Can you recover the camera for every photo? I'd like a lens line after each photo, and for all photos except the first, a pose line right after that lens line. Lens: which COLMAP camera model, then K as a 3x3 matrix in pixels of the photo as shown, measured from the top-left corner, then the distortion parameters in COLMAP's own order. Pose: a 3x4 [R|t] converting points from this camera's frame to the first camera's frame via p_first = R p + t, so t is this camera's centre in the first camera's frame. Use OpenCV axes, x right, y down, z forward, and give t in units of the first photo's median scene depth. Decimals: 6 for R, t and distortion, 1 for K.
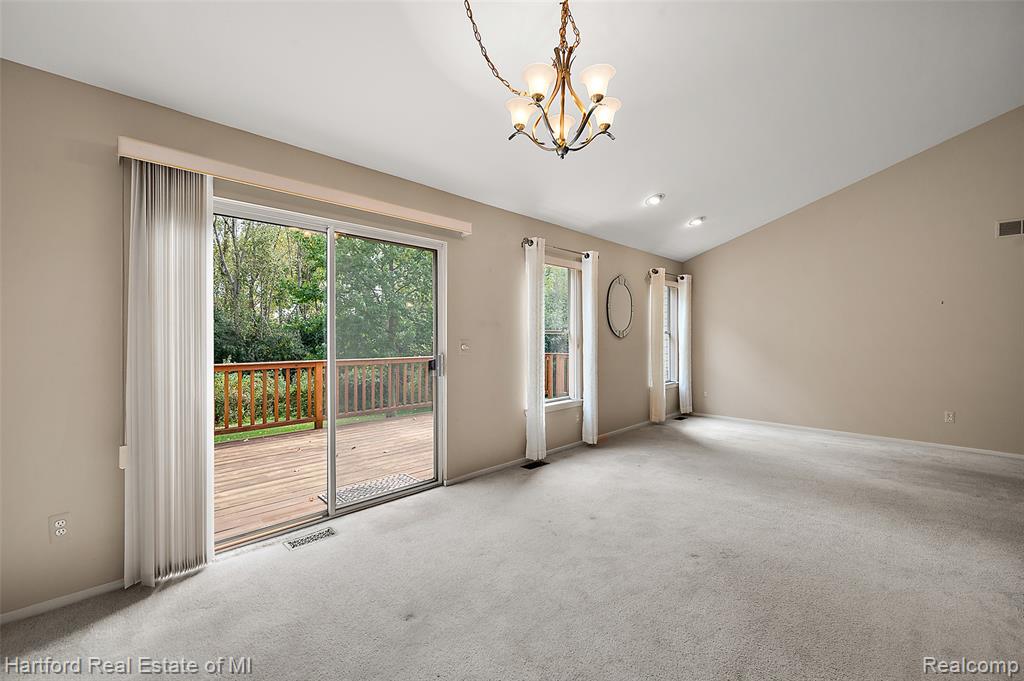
lens RADIAL K [[408.7, 0, 507.5], [0, 408.7, 339.4], [0, 0, 1]] dist [-0.001894, 0.001264]
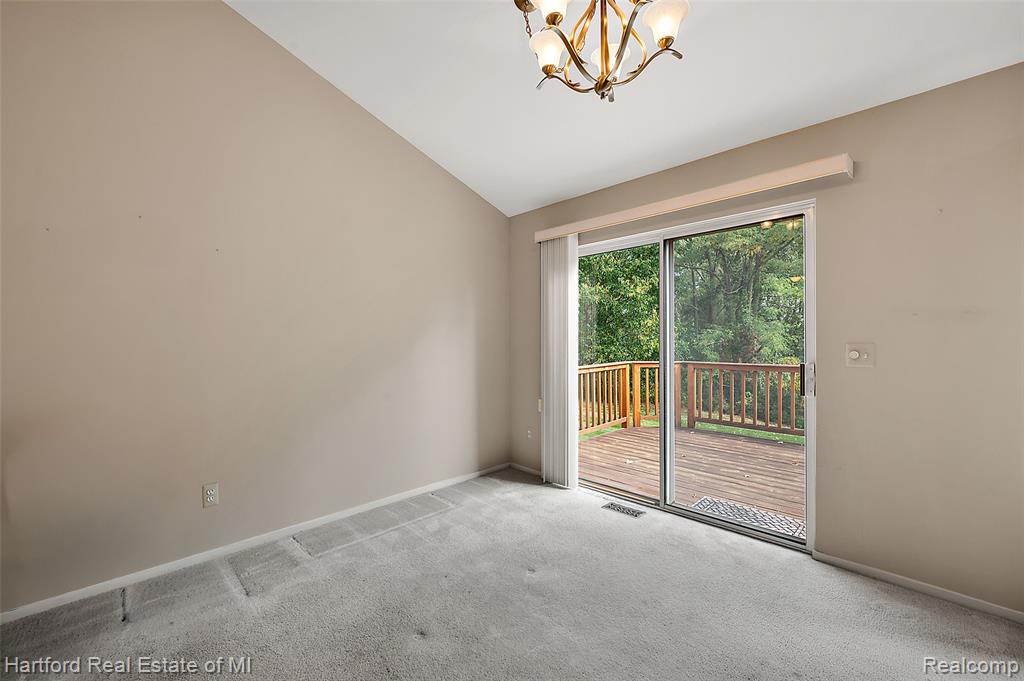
lens RADIAL K [[408.7, 0, 511.1], [0, 408.7, 343.5], [0, 0, 1]] dist [-0.001894, 0.001264]
pose [[0.010805, 0.007175, -0.999916, 0.527237], [-0.000824, 0.999974, 0.007166, -0.002664], [0.999941, 0.000747, 0.010810, 0.498569]]
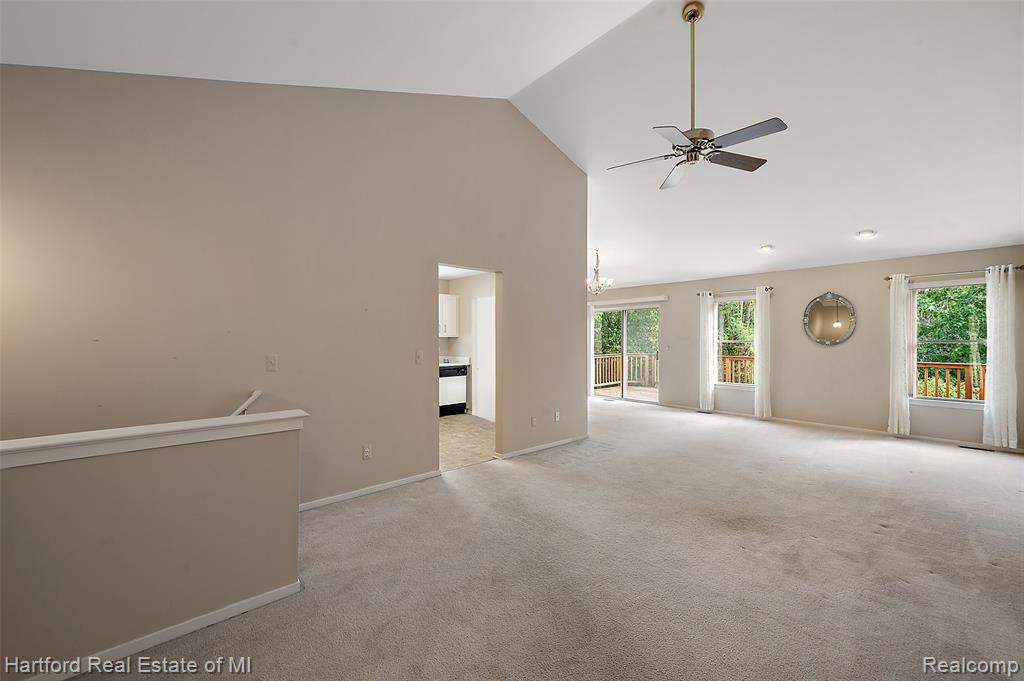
lens RADIAL K [[408.7, 0, 506.2], [0, 408.7, 338.8], [0, 0, 1]] dist [-0.001894, 0.001264]
pose [[-0.061834, -0.003097, -0.998082, 2.370588], [-0.005982, 0.999978, -0.002732, -0.022899], [0.998069, 0.005802, -0.061851, 0.247005]]
